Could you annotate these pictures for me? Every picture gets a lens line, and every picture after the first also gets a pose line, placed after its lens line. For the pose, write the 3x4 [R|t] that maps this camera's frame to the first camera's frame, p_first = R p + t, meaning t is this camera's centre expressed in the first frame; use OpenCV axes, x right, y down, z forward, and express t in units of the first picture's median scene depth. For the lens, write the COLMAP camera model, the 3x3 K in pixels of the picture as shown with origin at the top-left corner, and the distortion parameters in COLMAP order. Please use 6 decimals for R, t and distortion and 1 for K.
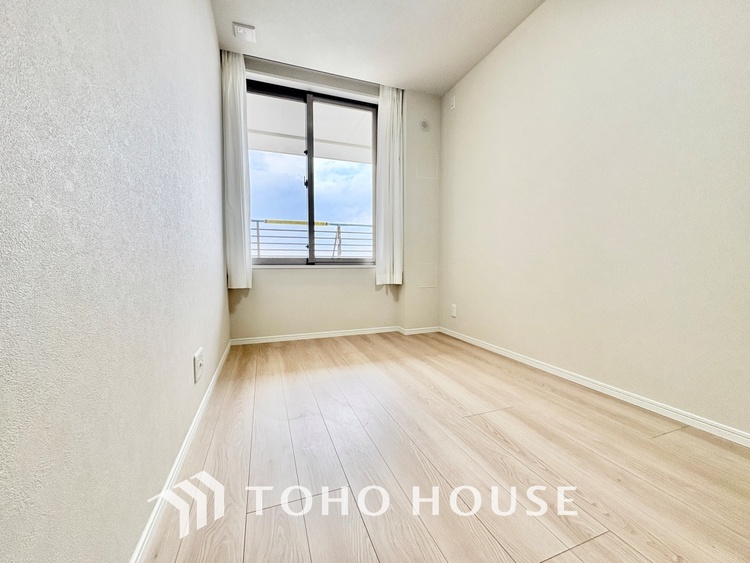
lens RADIAL K [[299.8, 0, 373.0], [0, 299.8, 282.4], [0, 0, 1]] dist [0.000942, 0.000366]
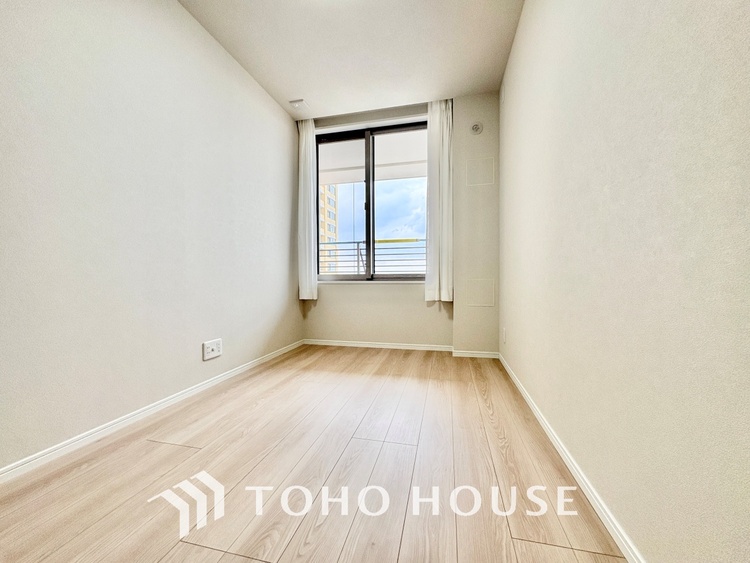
lens RADIAL K [[299.8, 0, 371.9], [0, 299.8, 278.7], [0, 0, 1]] dist [0.000942, 0.000366]
pose [[0.830798, -0.002166, -0.556569, 0.429818], [-0.031275, 0.998231, -0.050570, -0.008492], [0.555694, 0.059420, 0.829261, 0.093566]]
